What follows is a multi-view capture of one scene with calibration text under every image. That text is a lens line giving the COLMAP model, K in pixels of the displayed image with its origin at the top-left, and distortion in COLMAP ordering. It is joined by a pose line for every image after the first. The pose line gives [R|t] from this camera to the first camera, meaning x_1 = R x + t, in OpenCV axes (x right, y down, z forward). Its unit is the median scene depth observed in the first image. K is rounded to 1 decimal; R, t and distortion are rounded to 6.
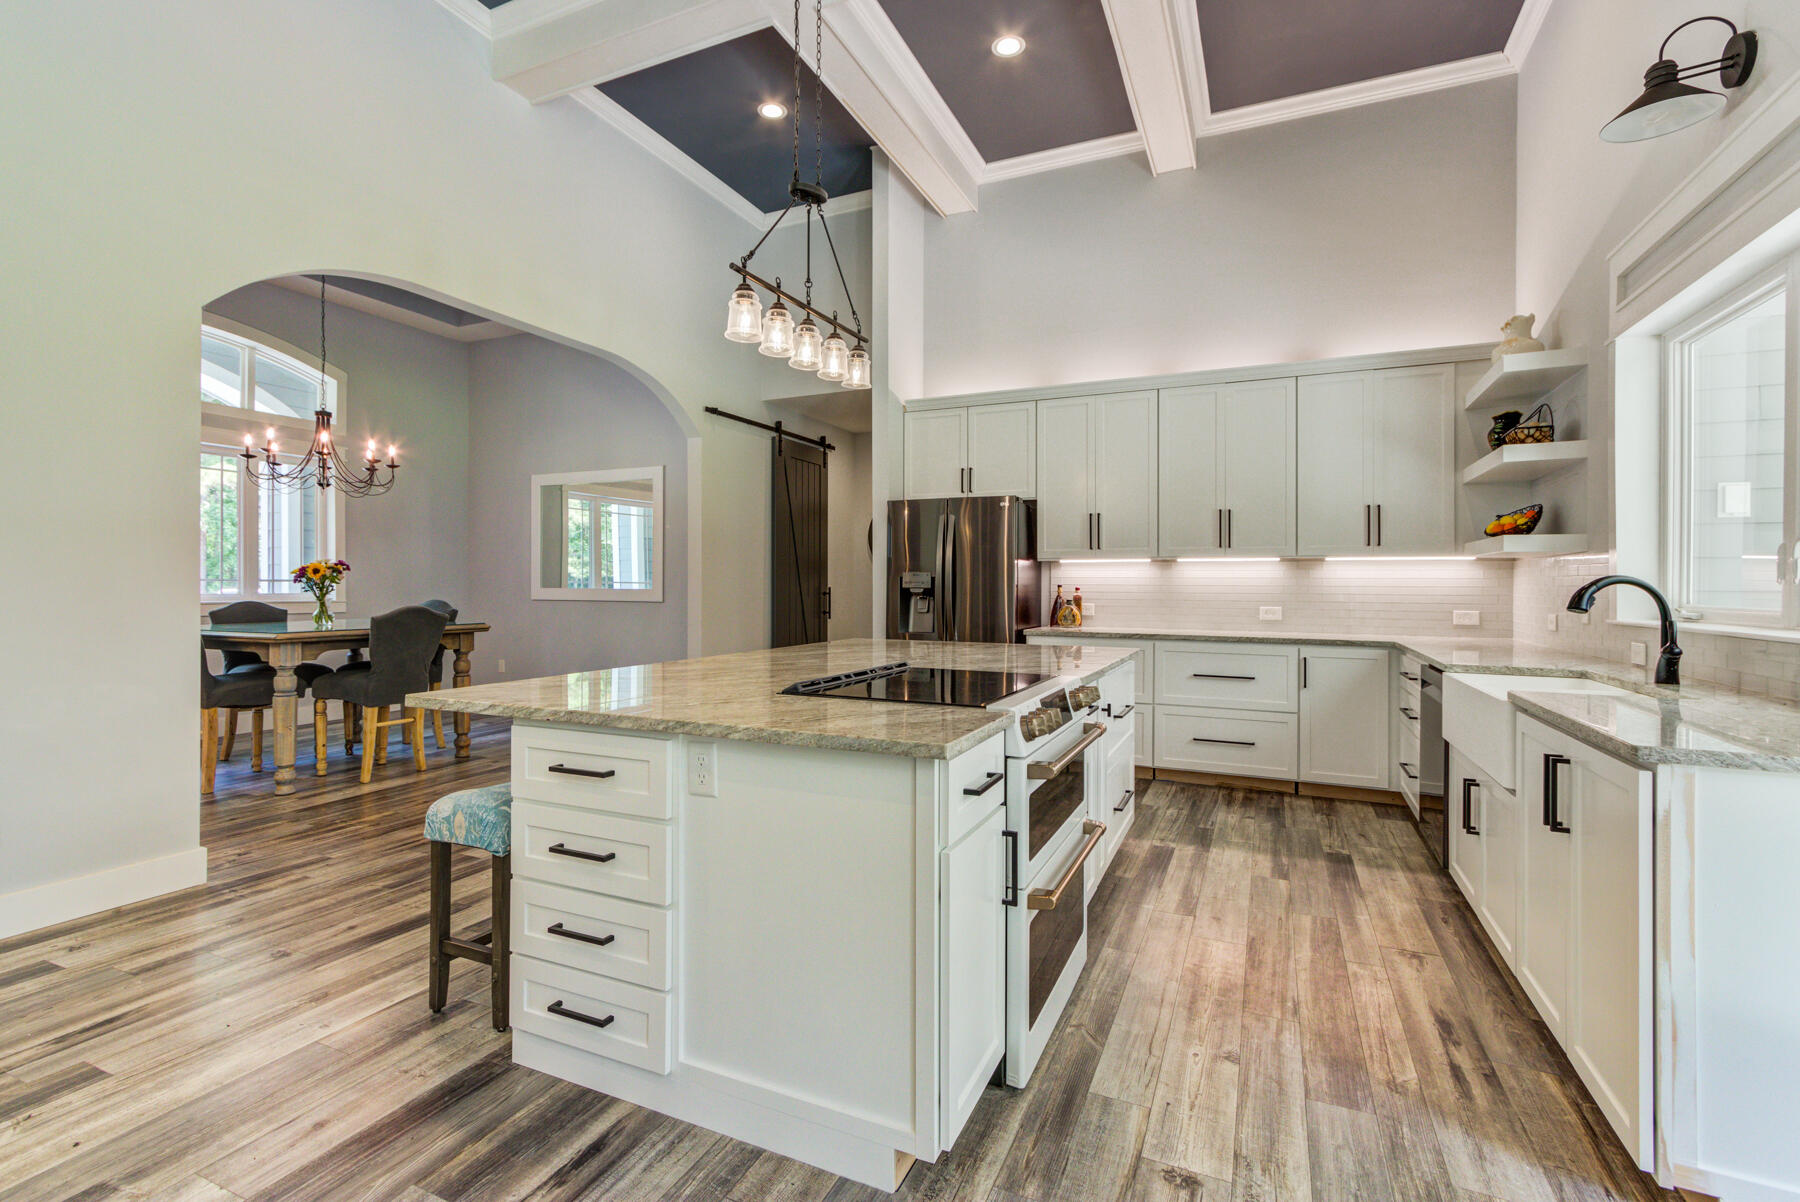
lens RADIAL K [[833.6, 0, 900.0], [0, 833.6, 601.0], [0, 0, 1]] dist [0.003706, 0.001319]
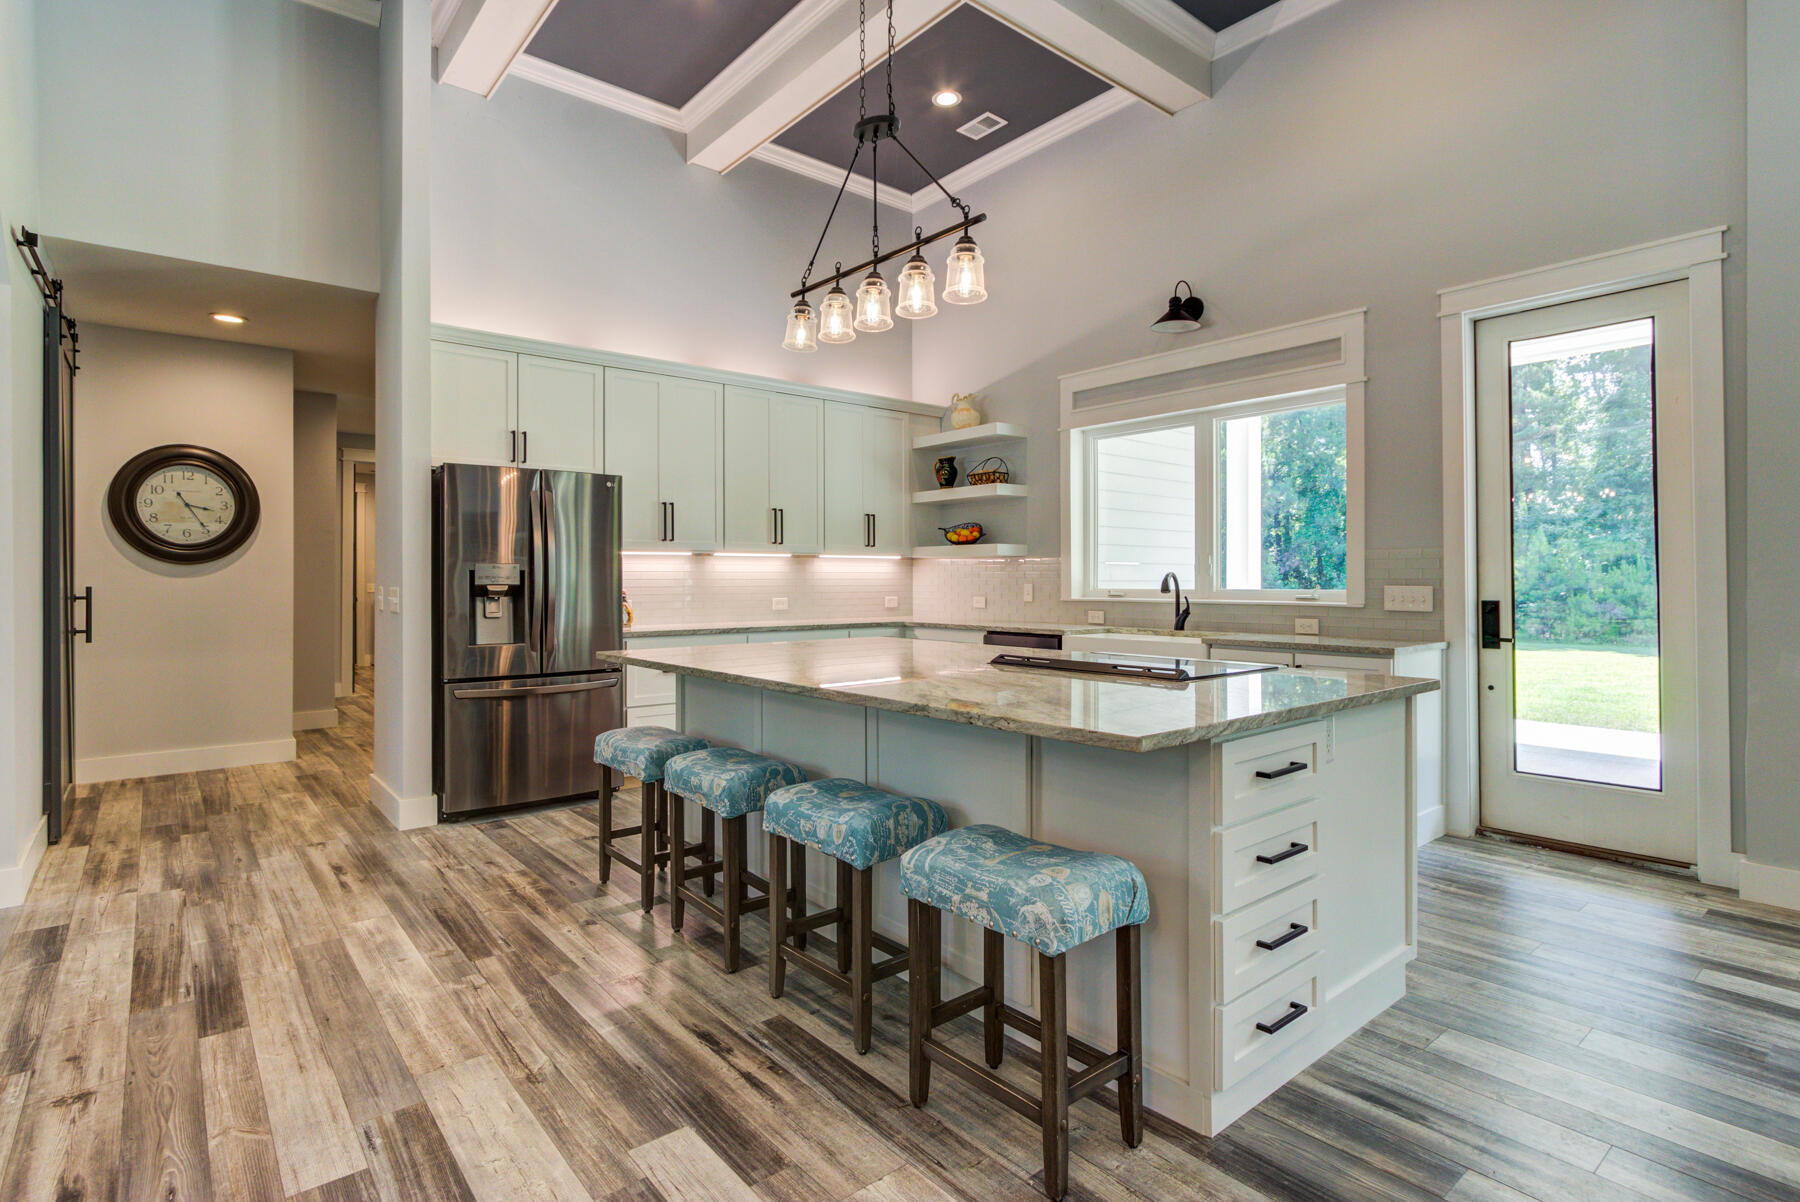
lens RADIAL K [[907.6, 0, 907.8], [0, 907.6, 570.5], [0, 0, 1]] dist [0.016260, -0.000071]
pose [[0.410313, -0.001194, 0.911944, -0.633199], [0.024379, 0.999656, -0.009660, -0.015171], [-0.911619, 0.026195, 0.410201, 0.383568]]
